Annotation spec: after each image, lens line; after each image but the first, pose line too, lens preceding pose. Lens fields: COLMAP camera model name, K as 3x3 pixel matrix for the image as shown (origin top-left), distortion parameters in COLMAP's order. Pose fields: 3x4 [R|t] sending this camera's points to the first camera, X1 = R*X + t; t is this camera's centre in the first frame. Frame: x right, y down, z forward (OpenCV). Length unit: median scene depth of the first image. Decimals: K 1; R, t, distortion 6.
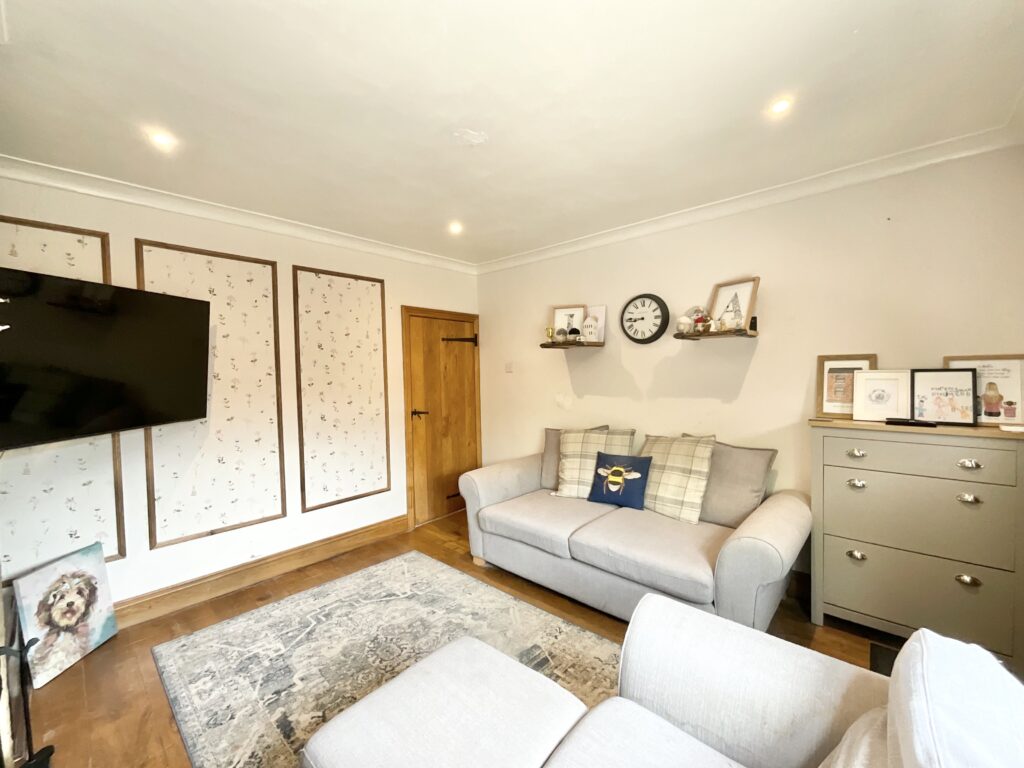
lens RADIAL K [[416.8, 0, 514.1], [0, 416.8, 384.2], [0, 0, 1]] dist [-0.004540, 0.002141]
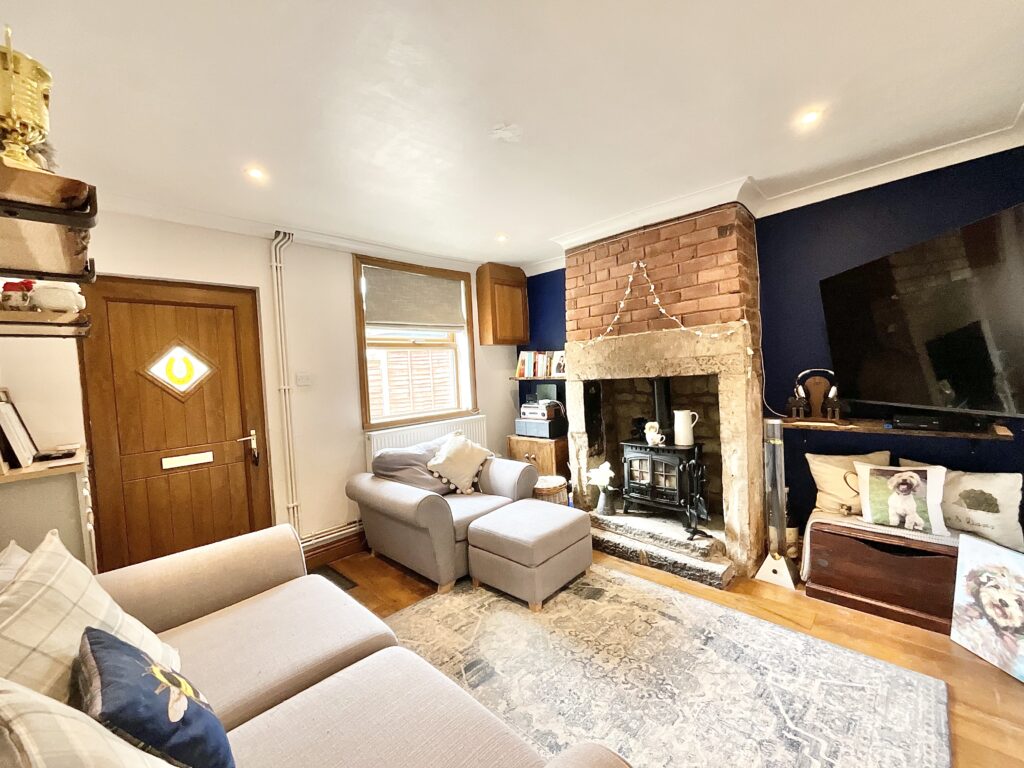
lens RADIAL K [[416.8, 0, 513.0], [0, 416.8, 385.4], [0, 0, 1]] dist [-0.004540, 0.002141]
pose [[-0.997207, 0.067191, 0.032628, -0.082005], [0.069481, 0.994758, 0.075032, -0.047254], [-0.027415, 0.077089, -0.996647, 1.472811]]
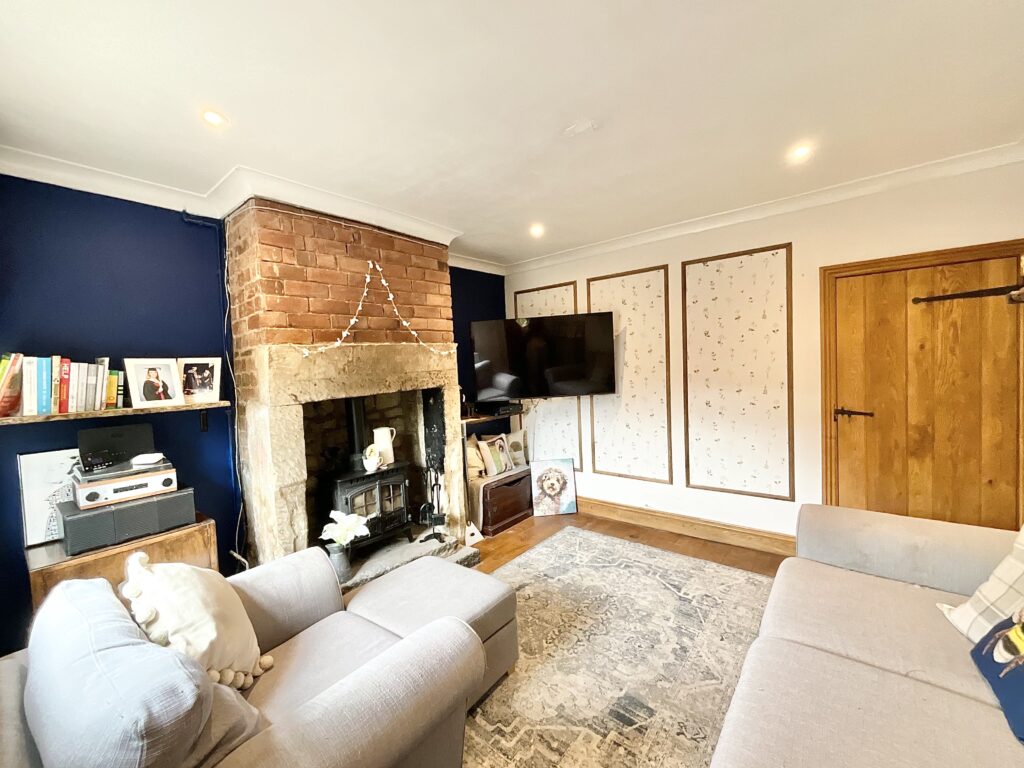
lens RADIAL K [[416.8, 0, 515.2], [0, 416.8, 384.0], [0, 0, 1]] dist [-0.004540, 0.002141]
pose [[0.065544, 0.059117, -0.996097, 0.643020], [0.007235, 0.998189, 0.059717, -0.039293], [0.997823, -0.011121, 0.064997, 0.561313]]
